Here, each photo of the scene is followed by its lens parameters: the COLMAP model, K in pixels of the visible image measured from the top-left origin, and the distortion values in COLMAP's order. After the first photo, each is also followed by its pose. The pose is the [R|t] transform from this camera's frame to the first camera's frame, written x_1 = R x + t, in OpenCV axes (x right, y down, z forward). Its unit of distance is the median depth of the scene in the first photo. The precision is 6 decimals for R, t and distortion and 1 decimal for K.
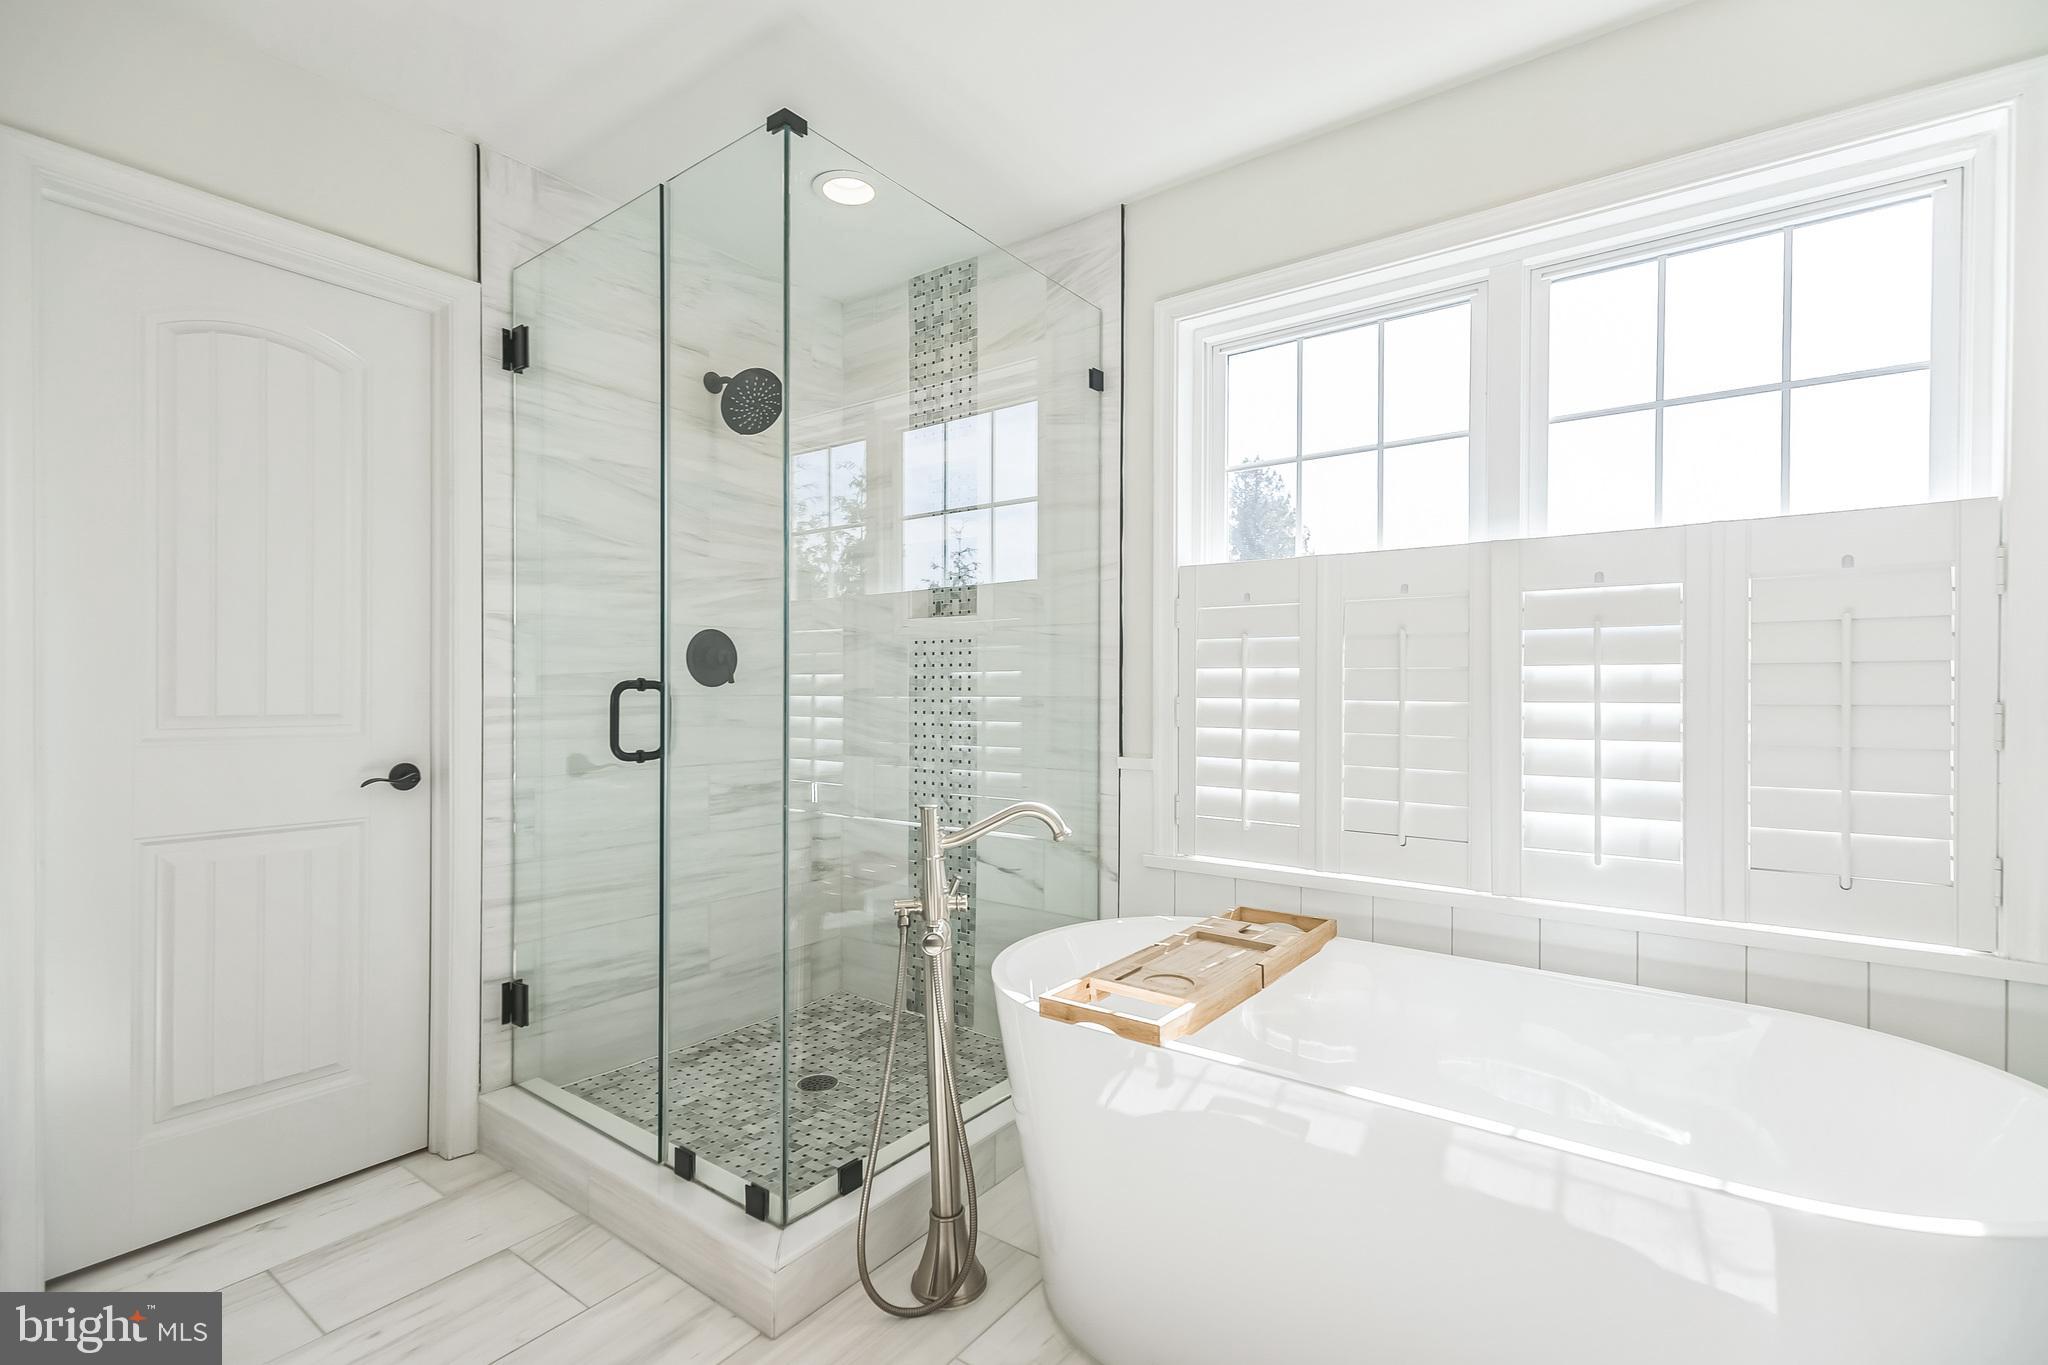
lens RADIAL K [[937.3, 0, 1024.3], [0, 937.3, 691.5], [0, 0, 1]] dist [0.018026, -0.002100]
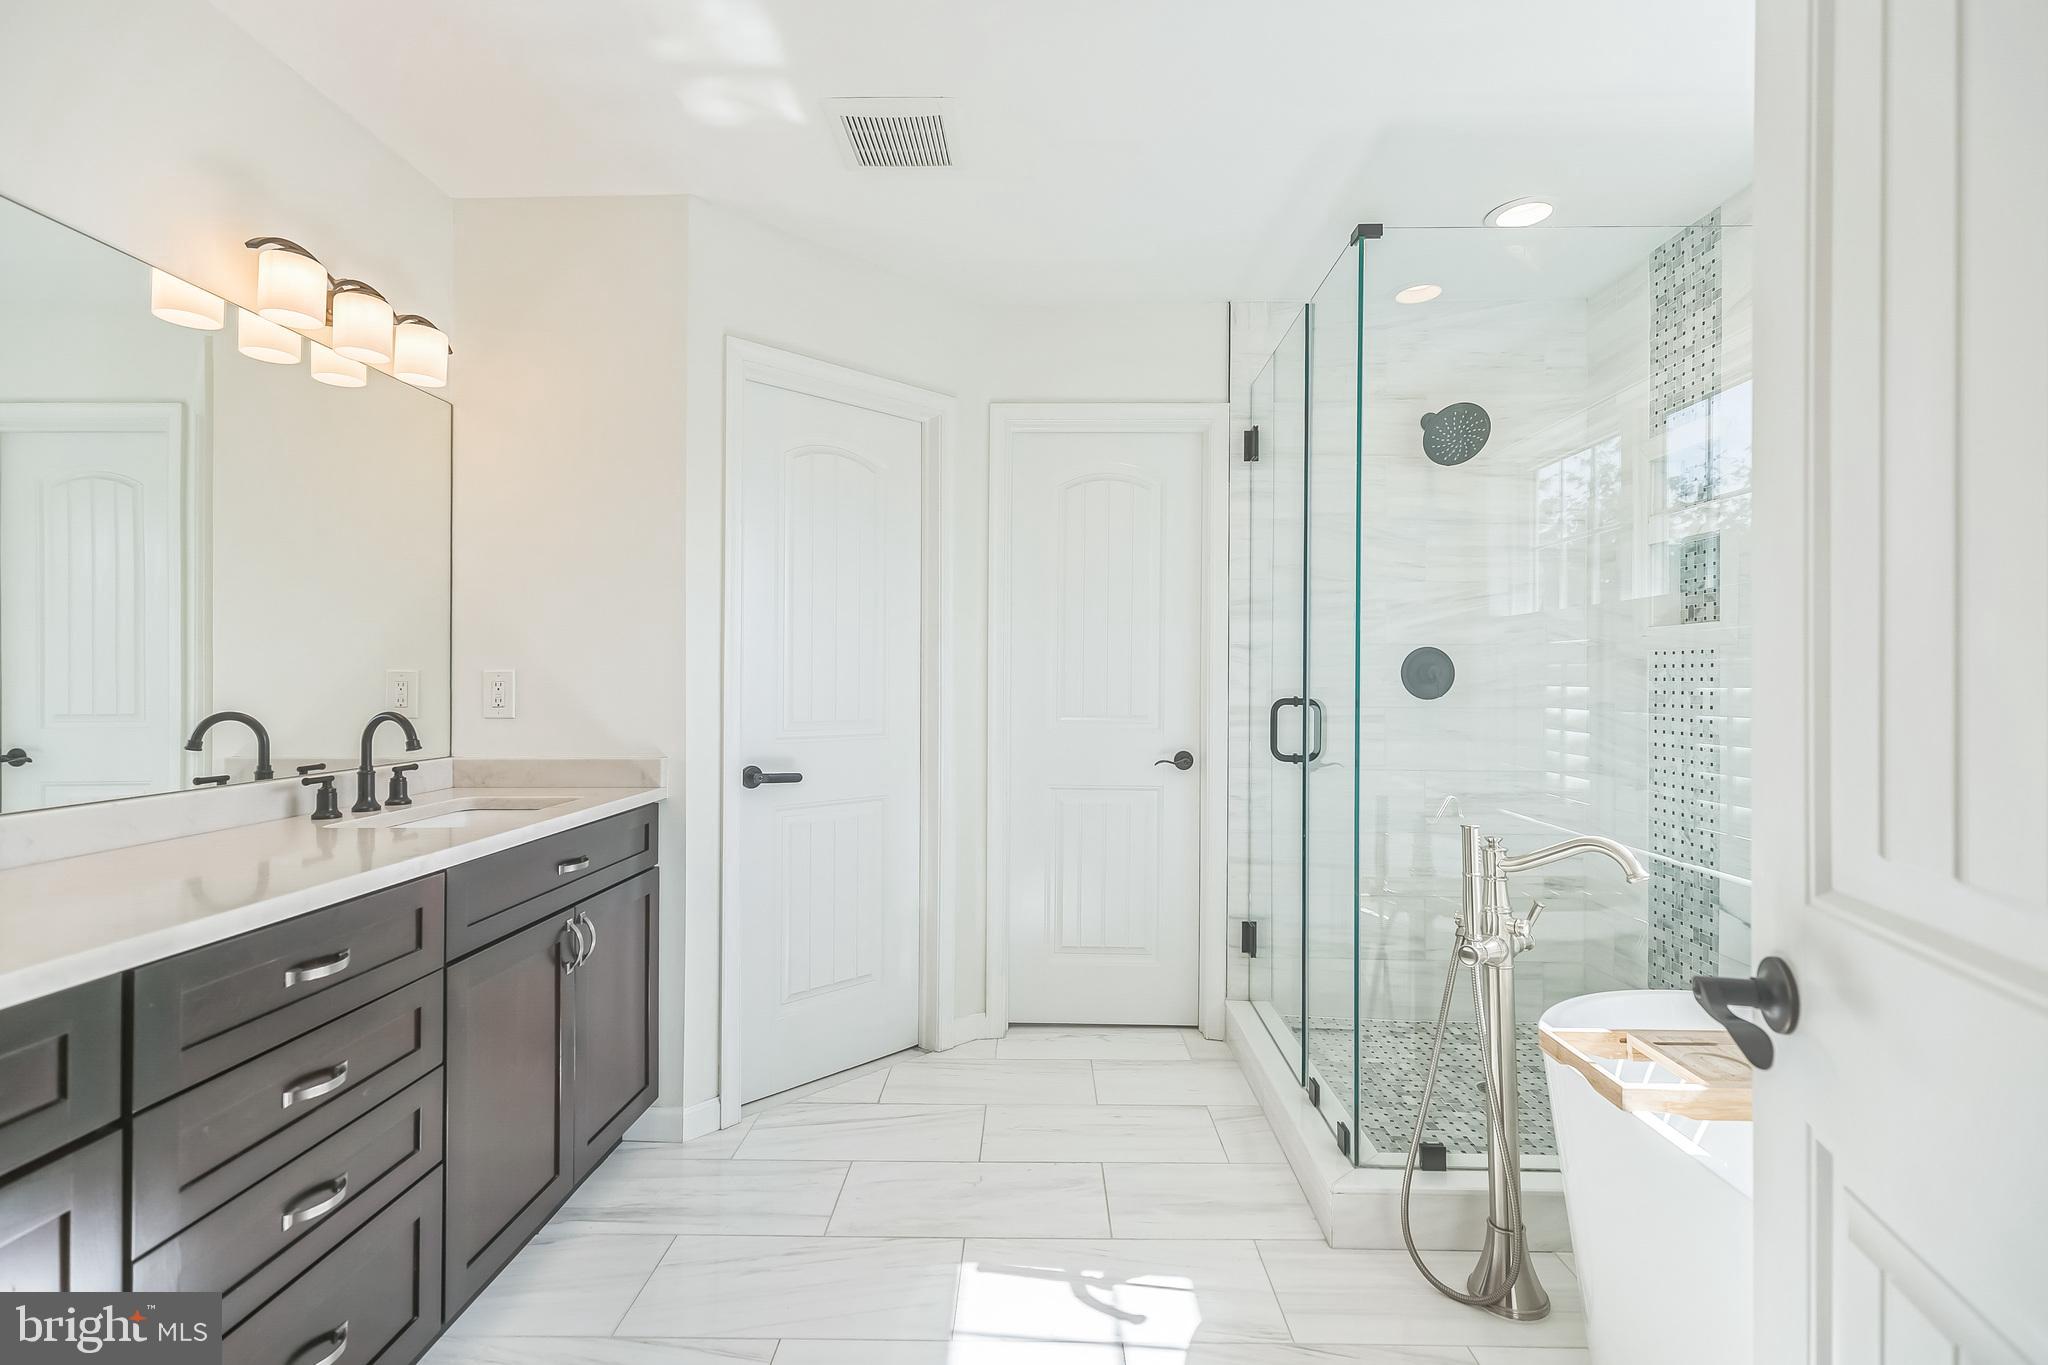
lens RADIAL K [[937.3, 0, 1033.1], [0, 937.3, 677.8], [0, 0, 1]] dist [0.018026, -0.002100]
pose [[0.583055, 0.000537, -0.812433, 0.303267], [-0.007852, 0.999957, -0.004975, -0.022245], [0.812395, 0.009280, 0.583034, -0.013397]]
